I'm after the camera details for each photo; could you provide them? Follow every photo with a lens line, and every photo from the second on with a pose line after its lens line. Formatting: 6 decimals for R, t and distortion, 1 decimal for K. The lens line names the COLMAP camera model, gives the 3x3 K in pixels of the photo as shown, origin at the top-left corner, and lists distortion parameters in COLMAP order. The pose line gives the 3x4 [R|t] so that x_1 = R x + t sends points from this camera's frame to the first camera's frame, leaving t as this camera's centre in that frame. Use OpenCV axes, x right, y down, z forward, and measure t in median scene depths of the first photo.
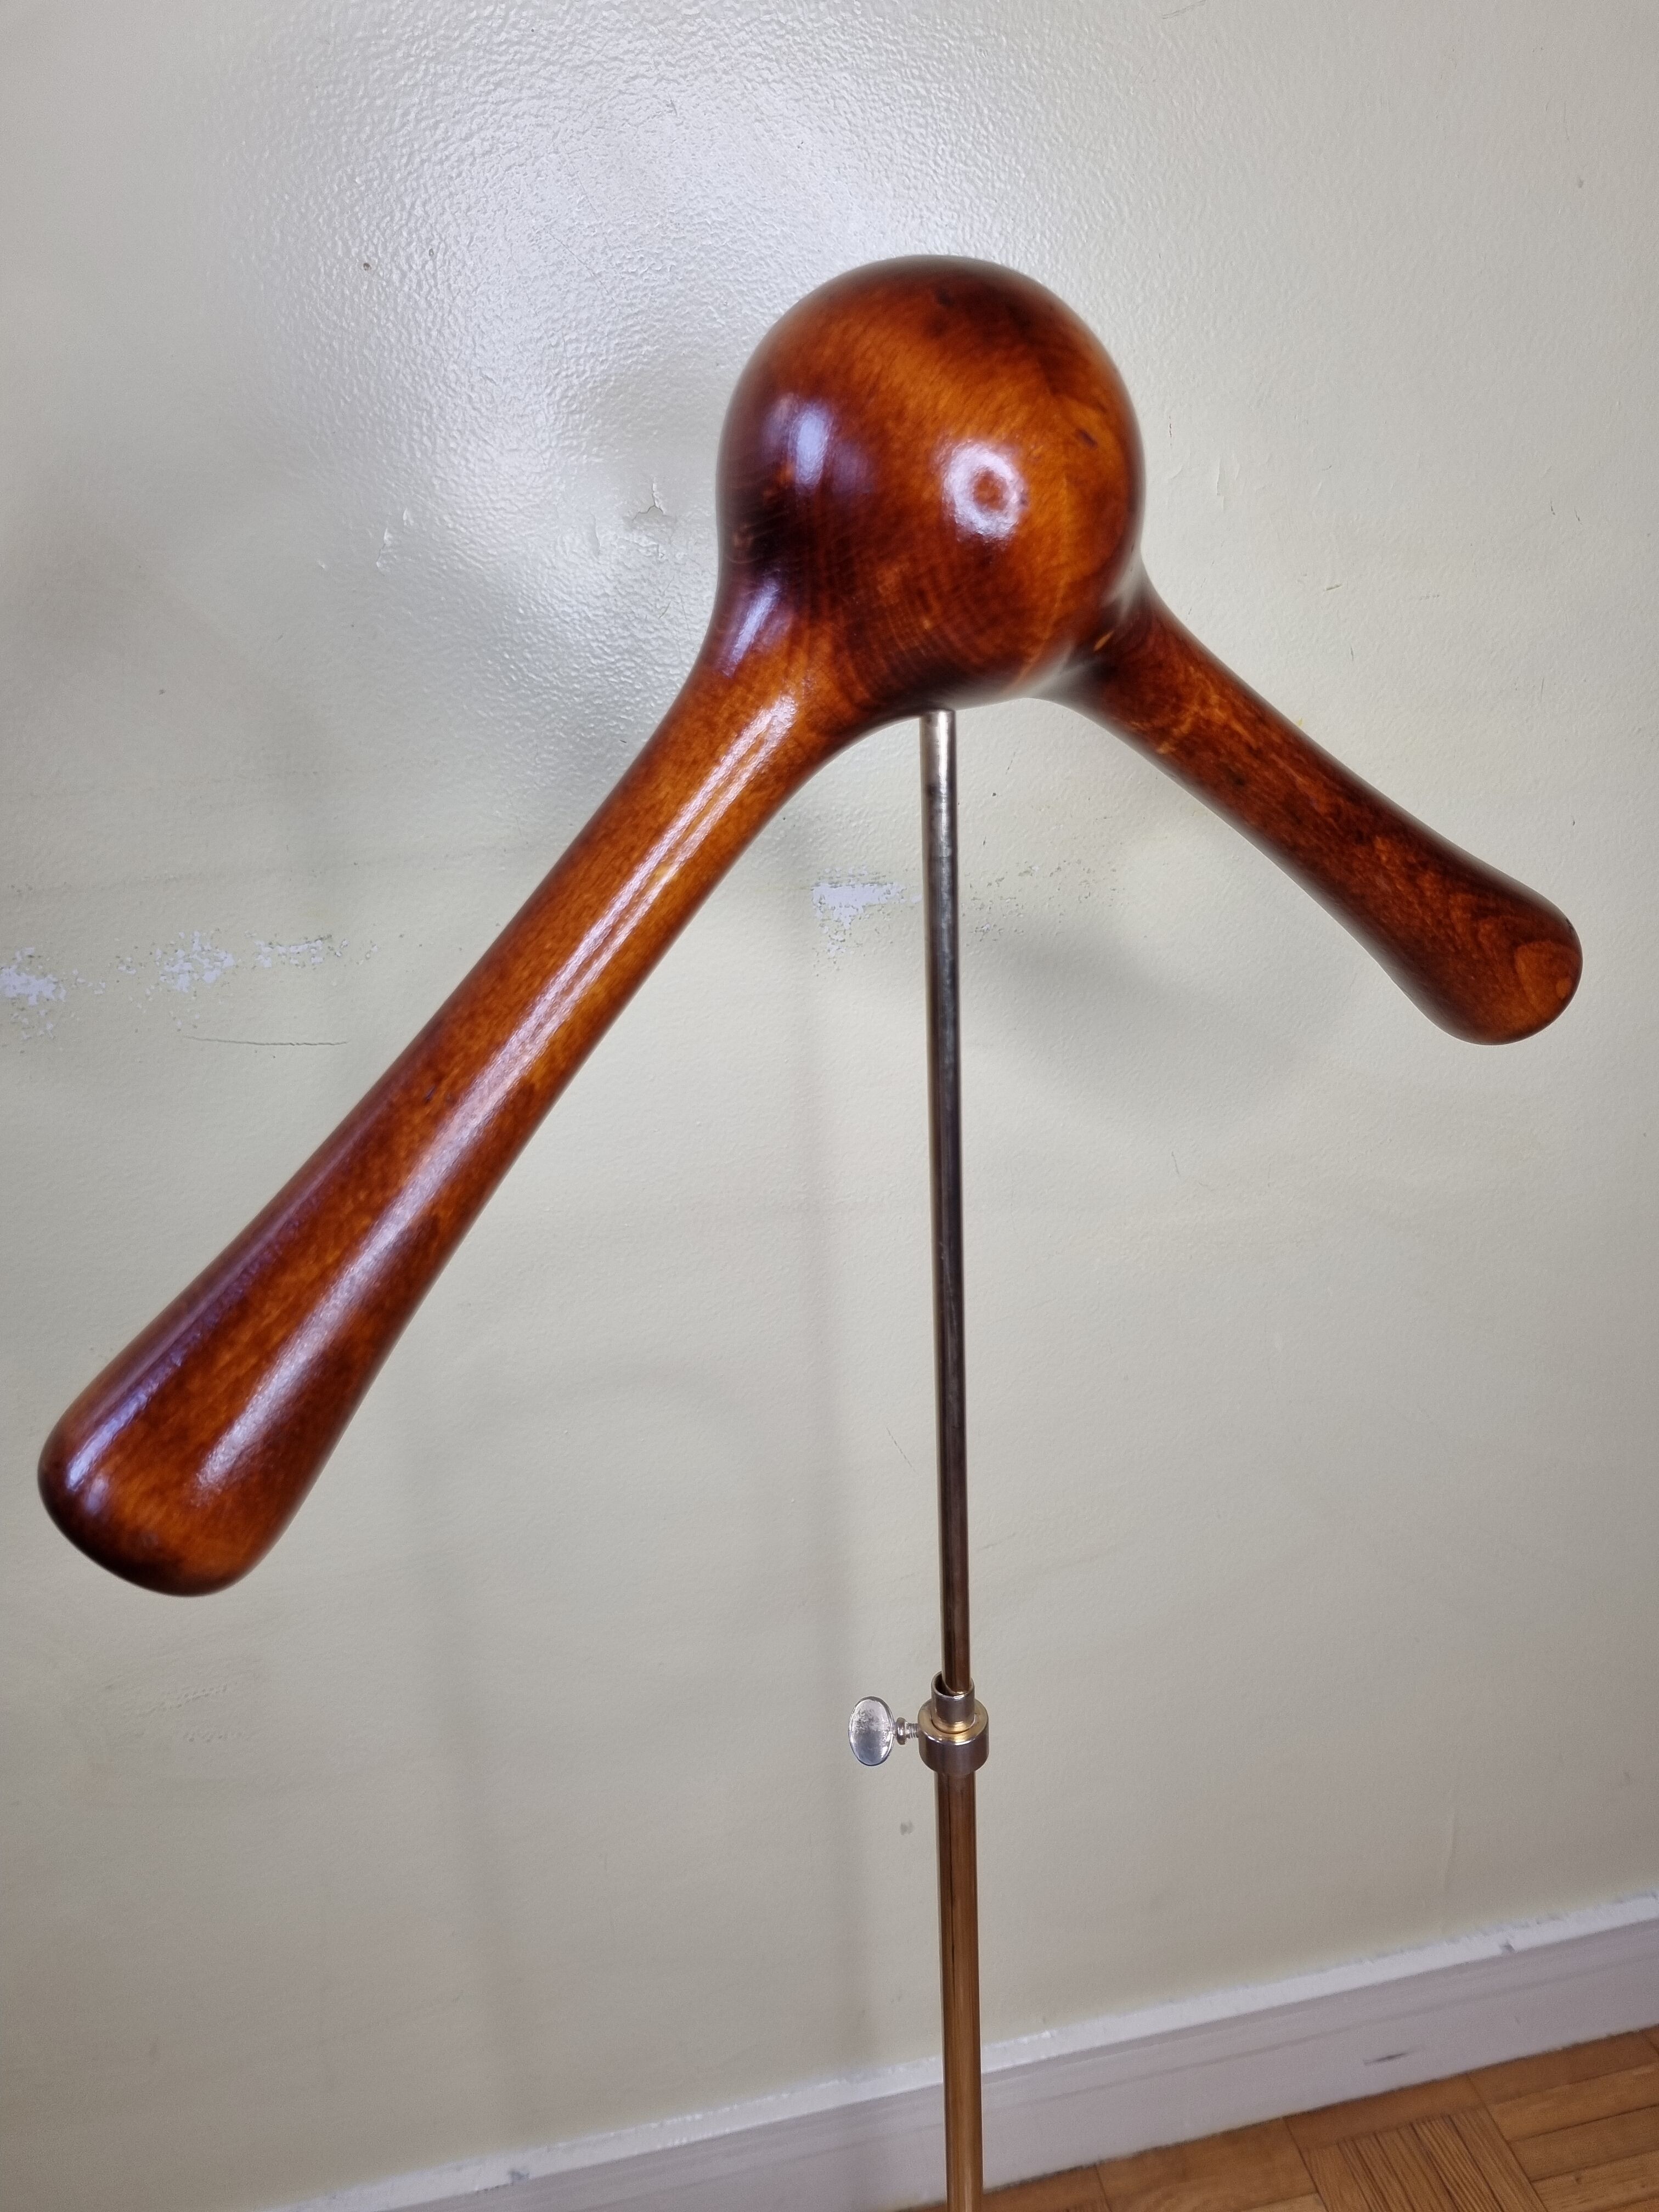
lens RADIAL K [[1663.2, 0, 829.5], [0, 1663.2, 1106.0], [0, 0, 1]] dist [0.033088, -0.043395]
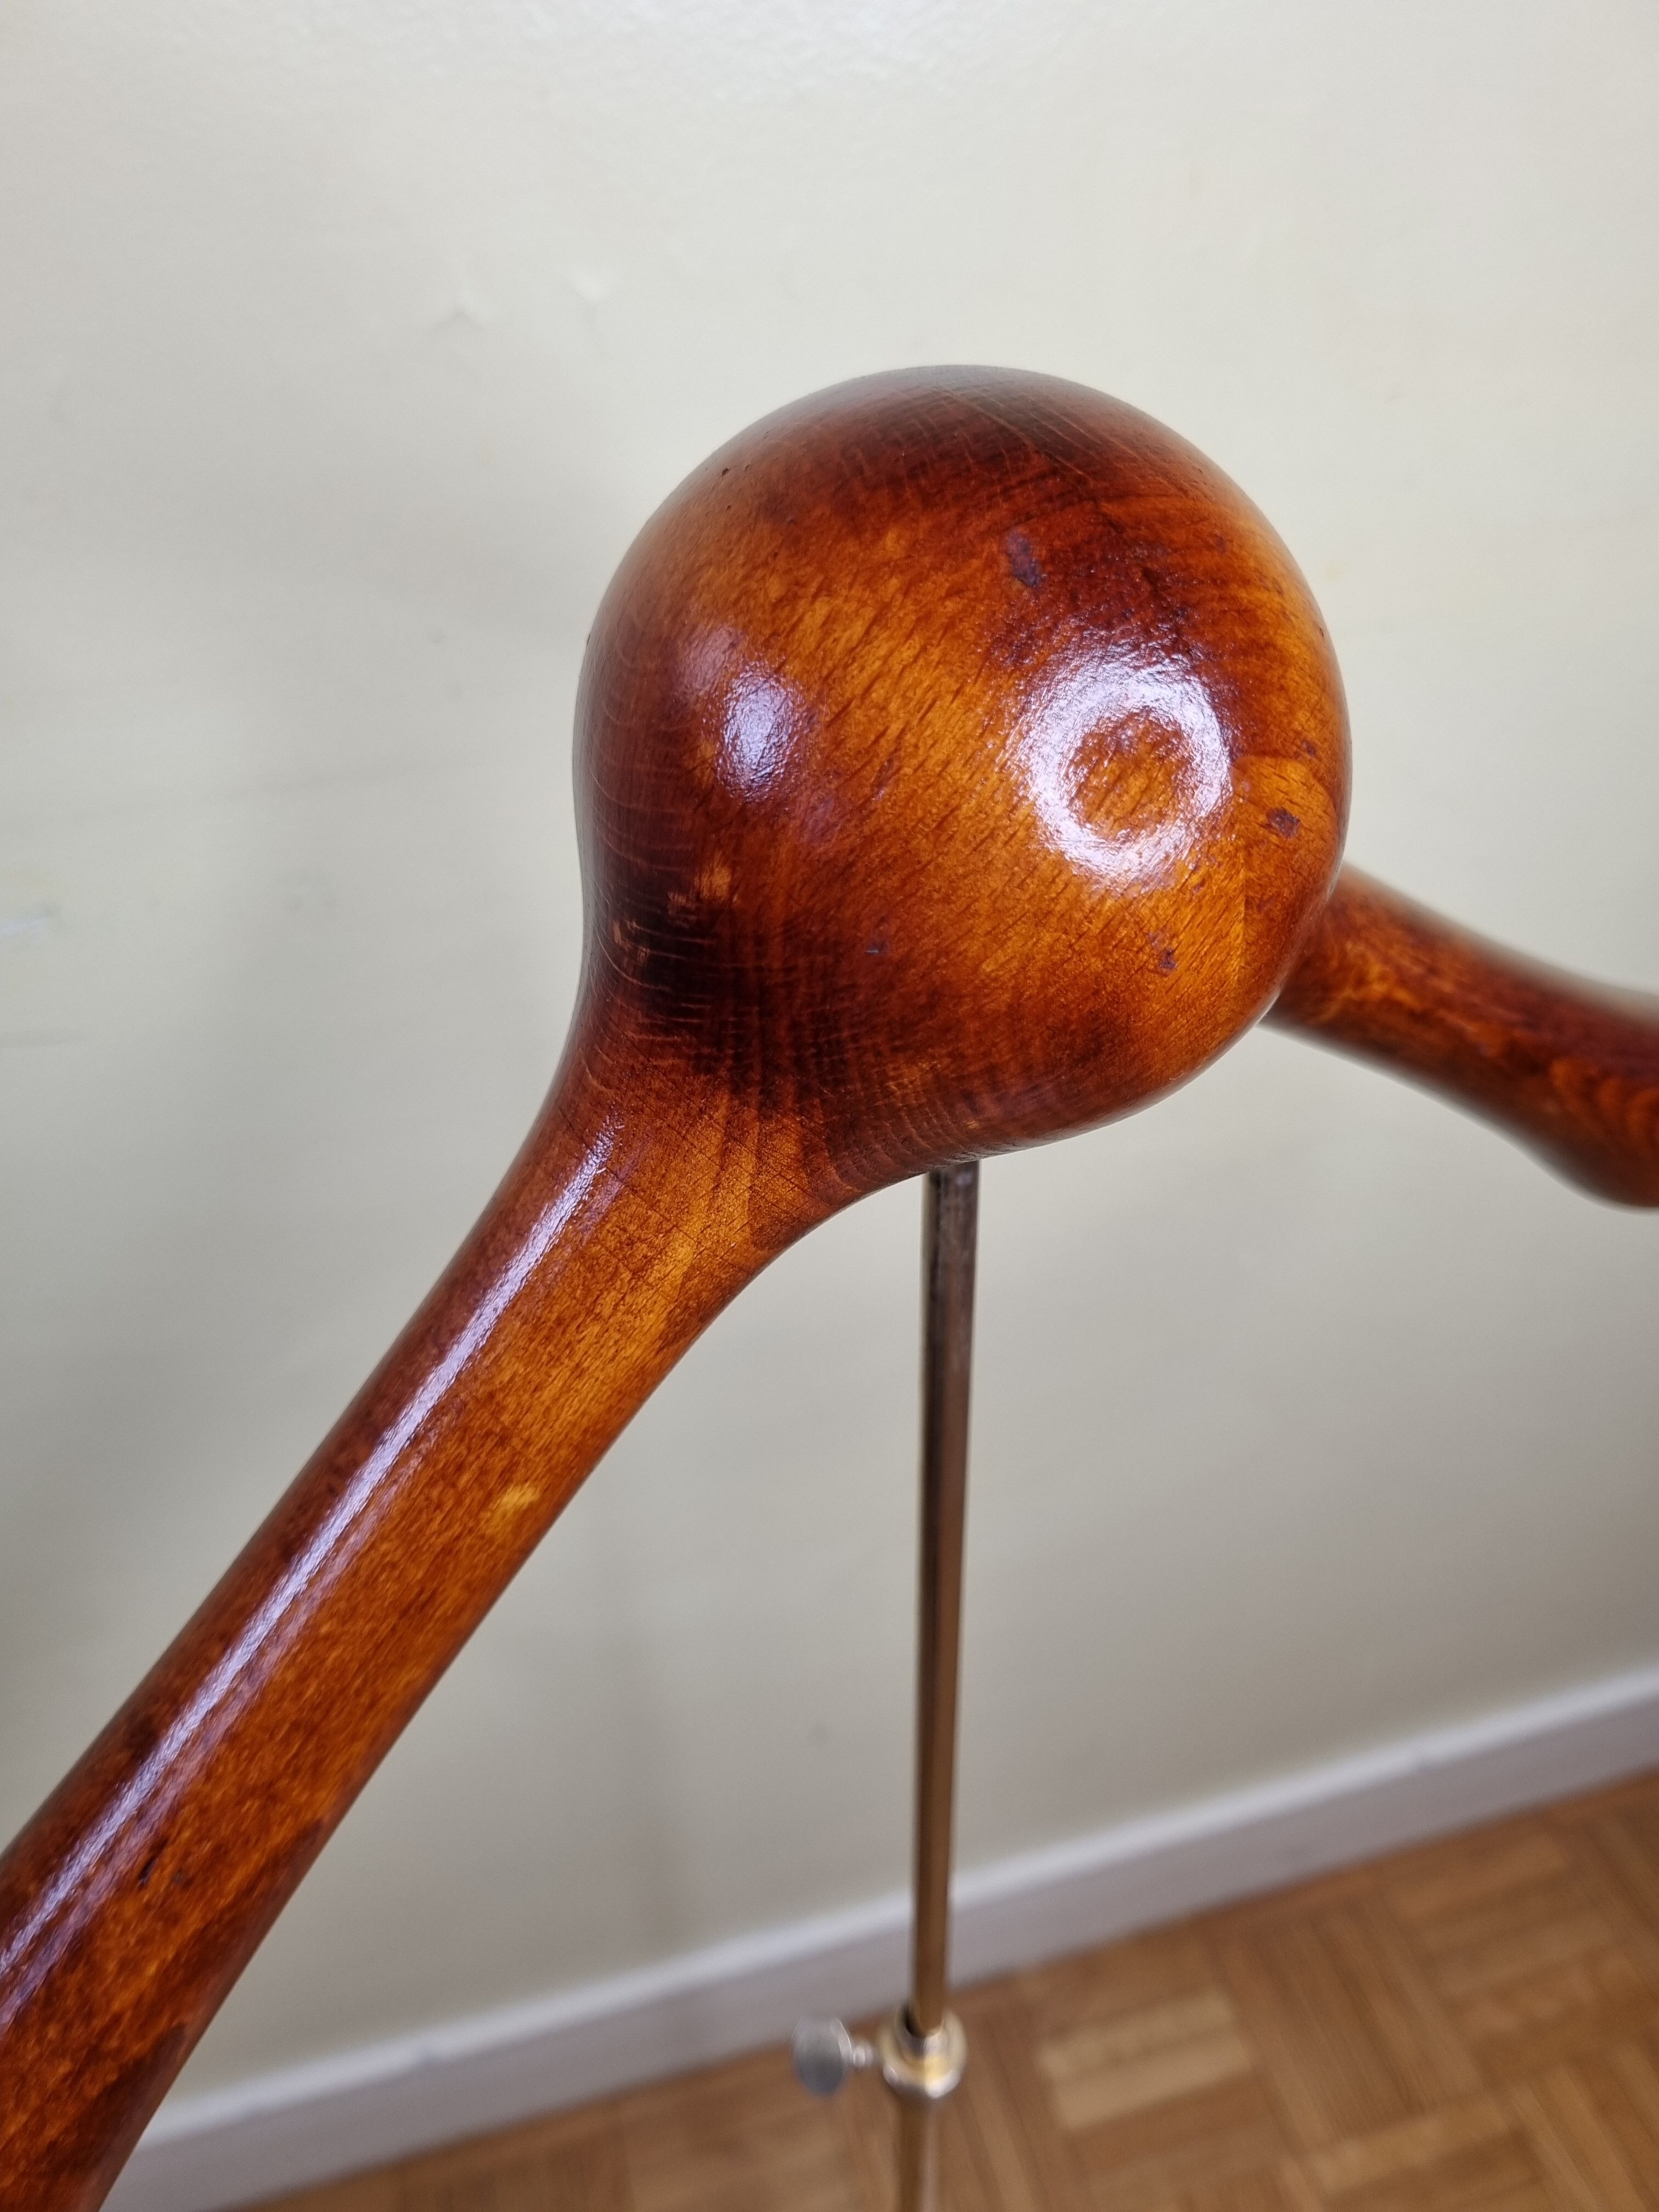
lens RADIAL K [[1746.3, 0, 829.5], [0, 1746.3, 1106.0], [0, 0, 1]] dist [-0.018273, 0.003880]
pose [[0.996969, -0.028633, 0.072342, -0.028880], [0.010665, 0.971336, 0.237473, -0.405015], [-0.077068, -0.235982, 0.968697, 0.414703]]
